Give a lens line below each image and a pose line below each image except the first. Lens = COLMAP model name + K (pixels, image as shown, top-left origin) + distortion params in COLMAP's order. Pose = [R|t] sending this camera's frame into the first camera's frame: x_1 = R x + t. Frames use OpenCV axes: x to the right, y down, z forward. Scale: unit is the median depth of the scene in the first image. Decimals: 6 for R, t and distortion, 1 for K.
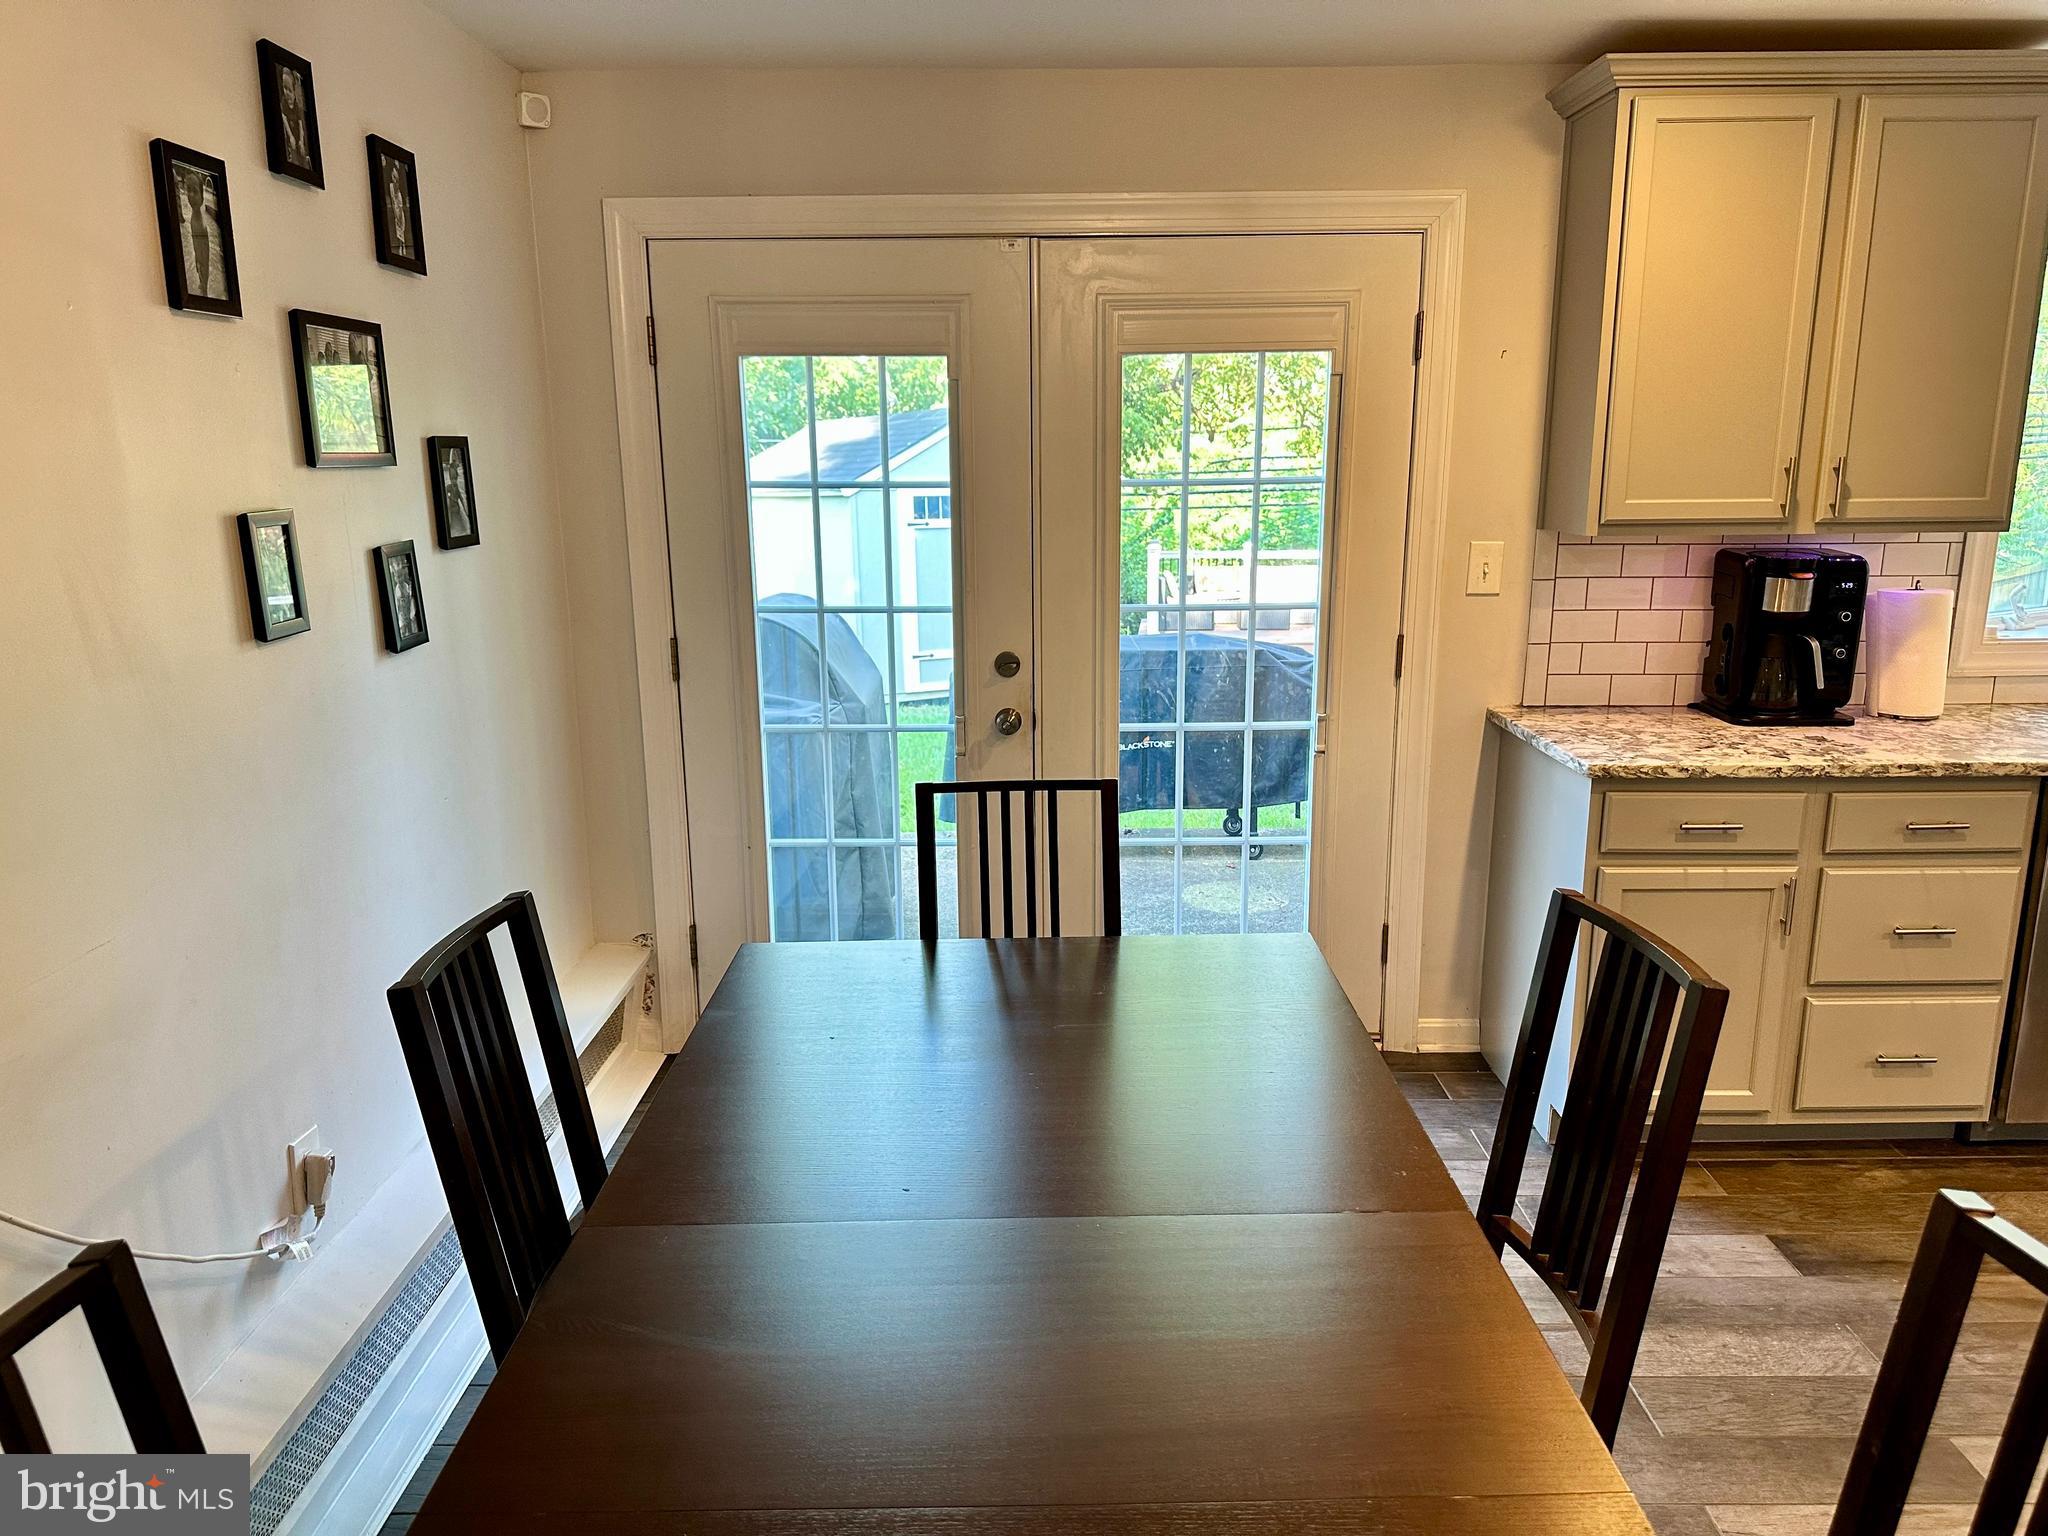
lens RADIAL K [[1444.6, 0, 1057.0], [0, 1444.6, 782.7], [0, 0, 1]] dist [0.096862, -0.117513]
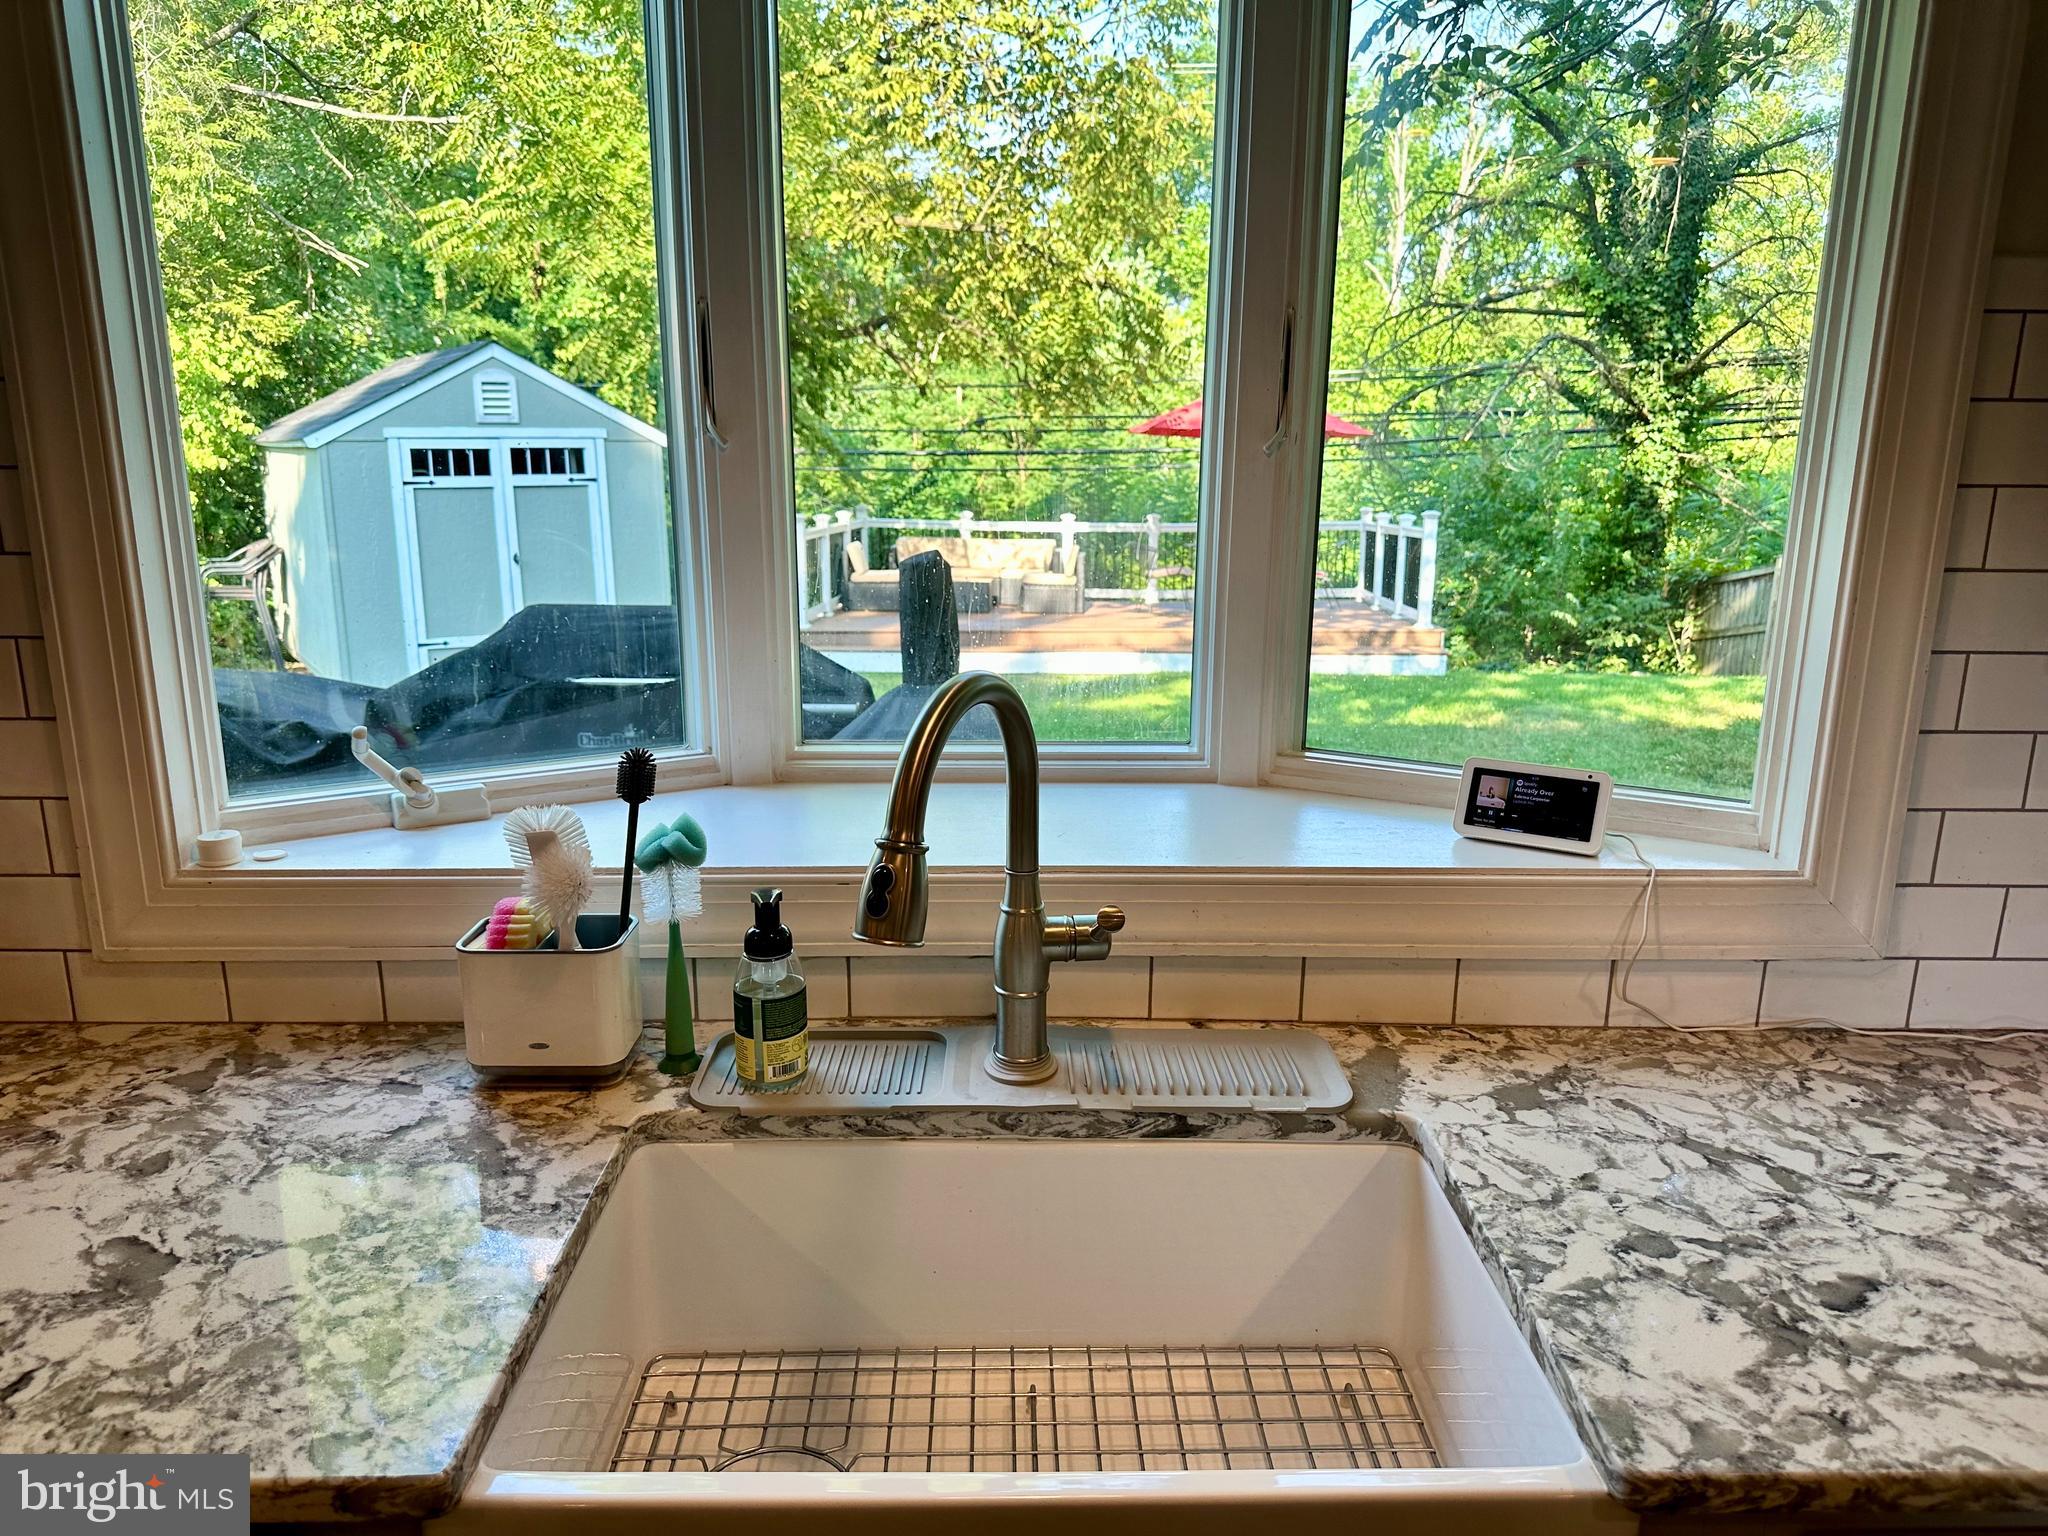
lens RADIAL K [[1444.6, 0, 1020.9], [0, 1444.6, 739.8], [0, 0, 1]] dist [0.096862, -0.117513]
pose [[0.999772, 0.010629, 0.018531, 0.979869], [-0.010672, 0.999941, 0.002231, -0.157638], [-0.018506, -0.002429, 0.999826, 0.670709]]
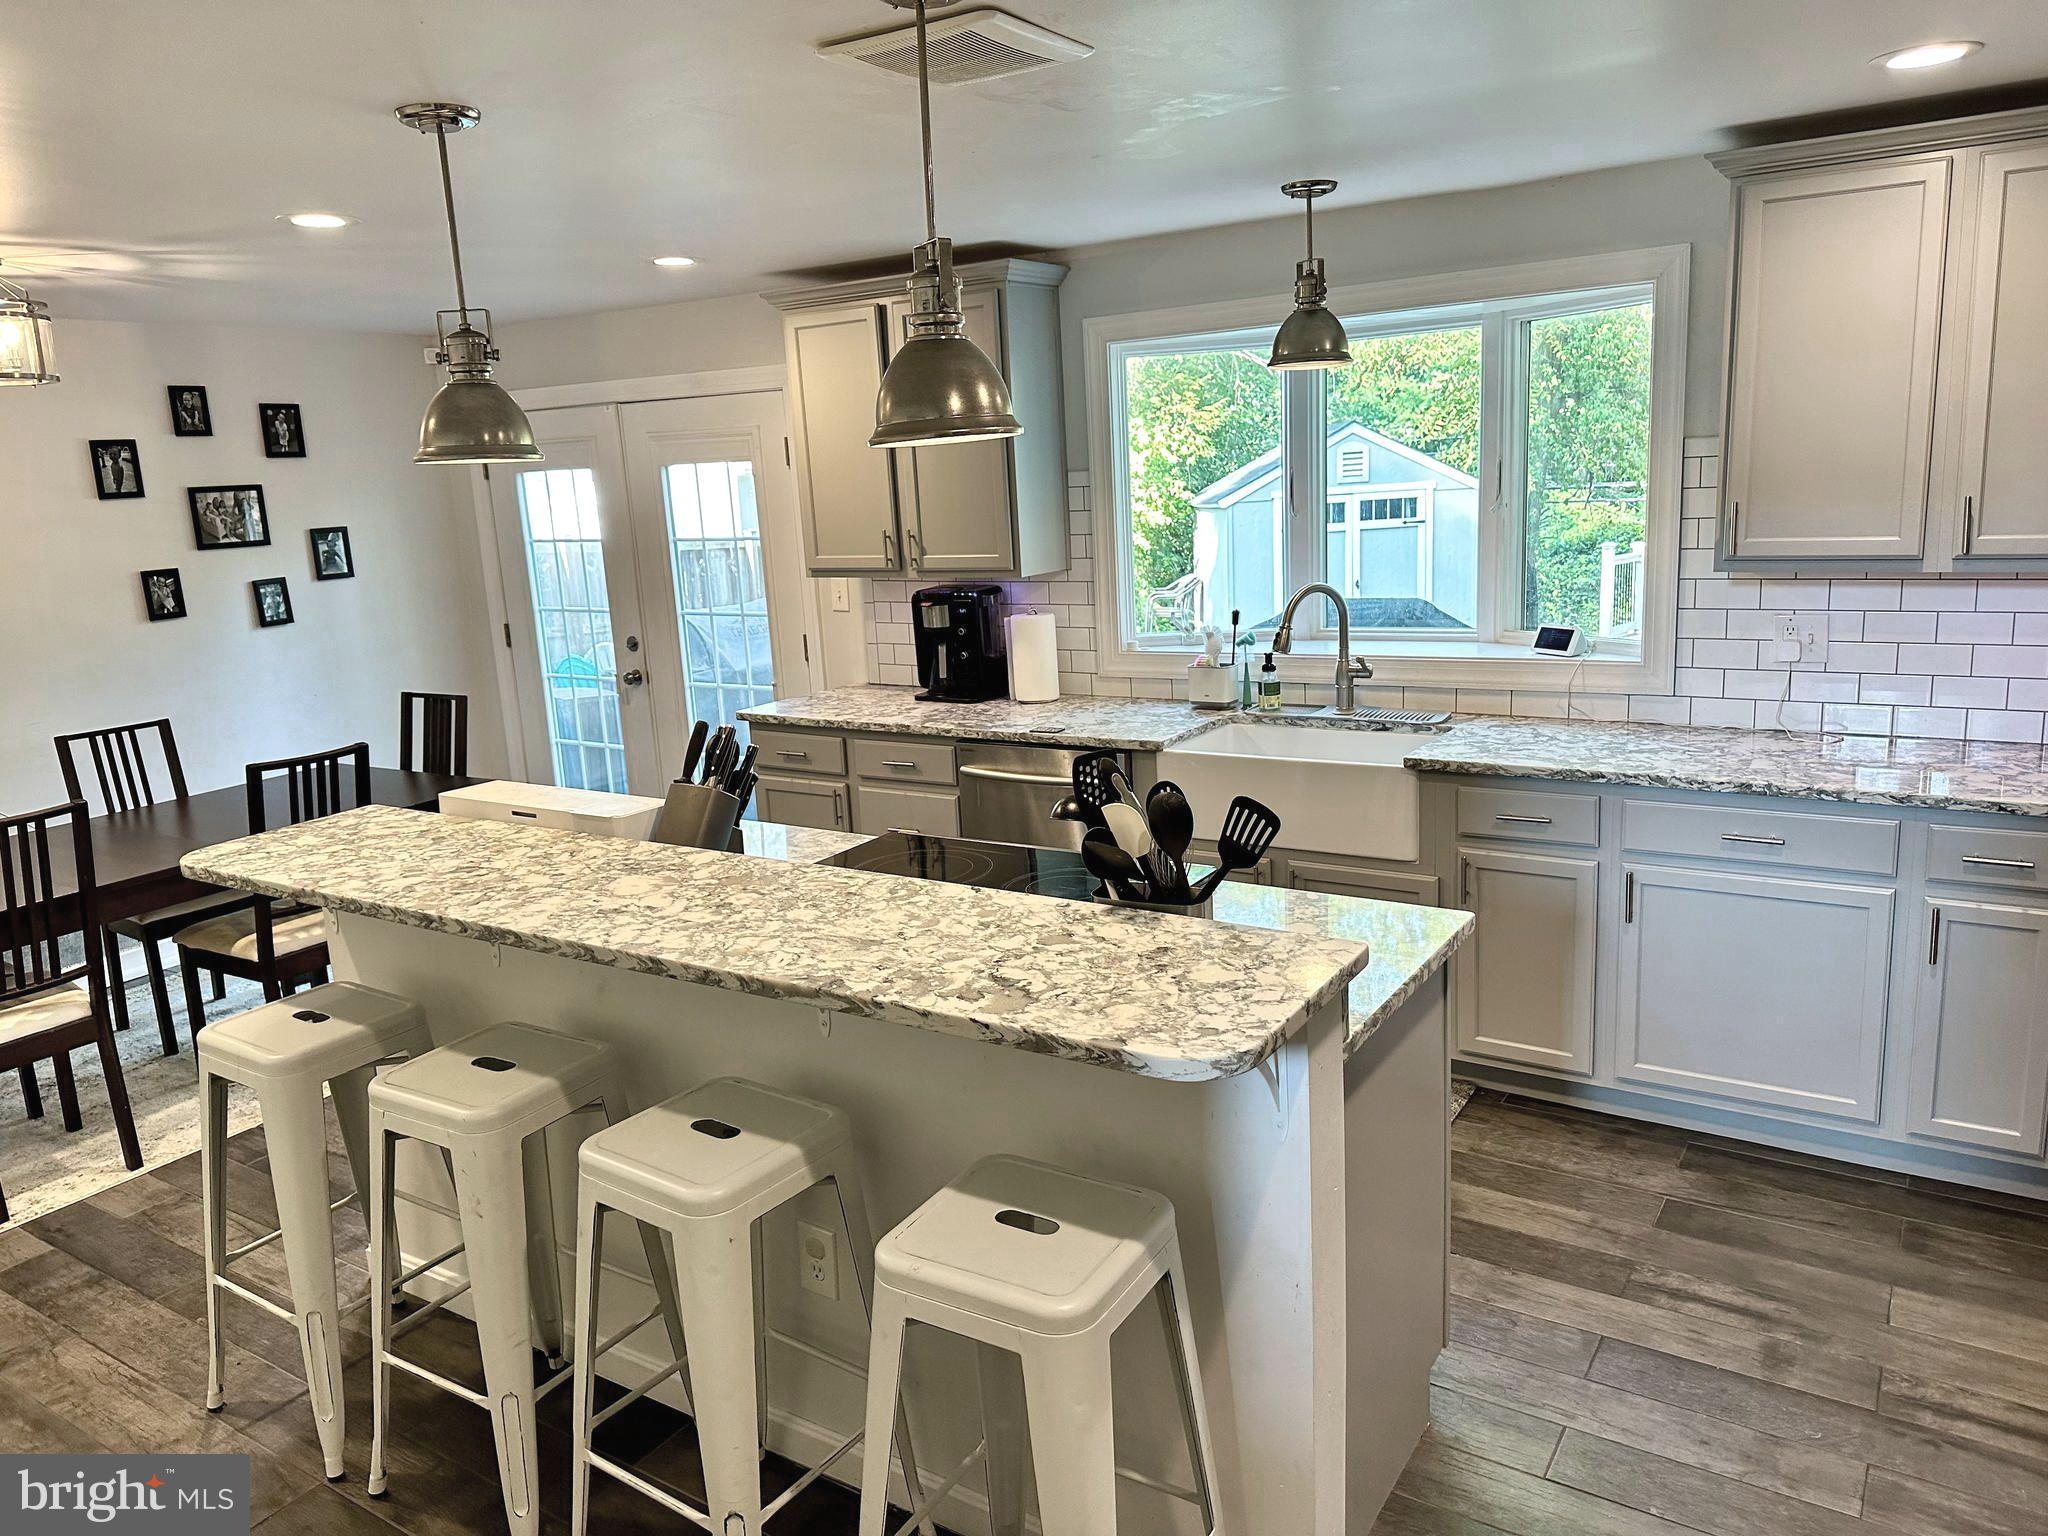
lens RADIAL K [[1444.6, 0, 1018.0], [0, 1444.6, 756.5], [0, 0, 1]] dist [0.096862, -0.117513]
pose [[0.834777, 0.073490, -0.545662, 1.490431], [-0.078285, 0.996826, 0.014489, -0.010653], [0.544995, 0.030622, 0.837880, -0.225566]]
